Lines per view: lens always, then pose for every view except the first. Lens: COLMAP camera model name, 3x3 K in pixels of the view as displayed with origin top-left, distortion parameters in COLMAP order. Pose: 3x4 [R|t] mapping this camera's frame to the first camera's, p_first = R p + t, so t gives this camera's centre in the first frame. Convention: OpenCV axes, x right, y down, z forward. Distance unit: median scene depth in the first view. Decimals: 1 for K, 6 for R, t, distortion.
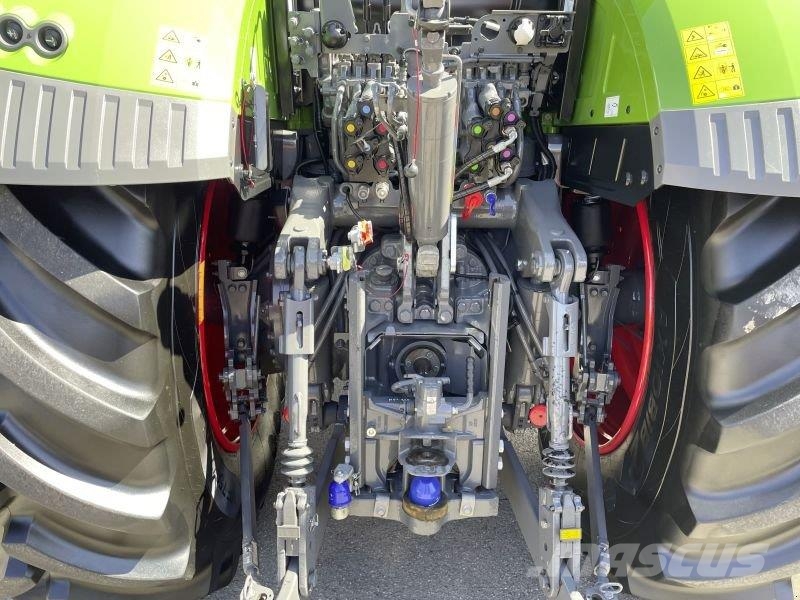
lens RADIAL K [[610.3, 0, 400.0], [0, 610.3, 300.0], [0, 0, 1]] dist [0.087315, -0.120079]
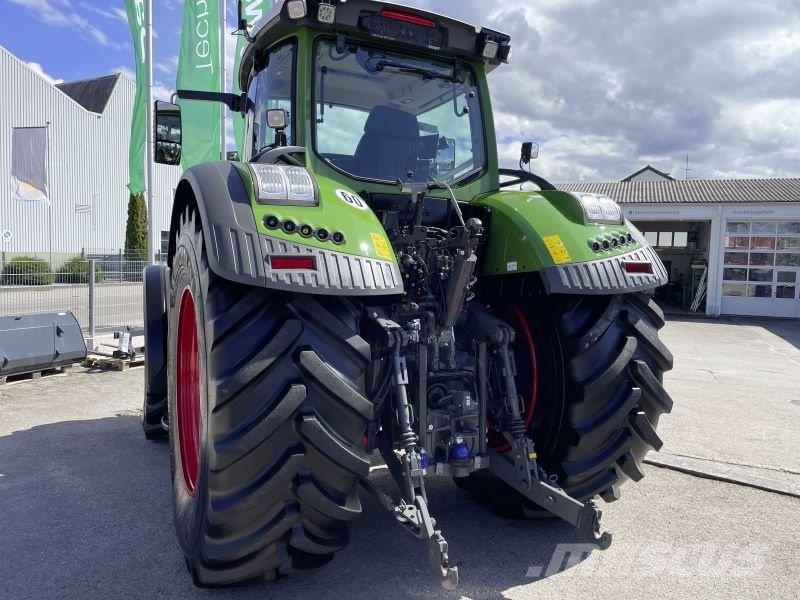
lens RADIAL K [[610.3, 0, 400.0], [0, 610.3, 300.0], [0, 0, 1]] dist [0.087315, -0.120079]
pose [[0.904201, -0.026058, 0.426311, -0.997330], [0.141619, 0.959962, -0.241697, 0.300103], [-0.402944, 0.278916, 0.871689, -0.789182]]
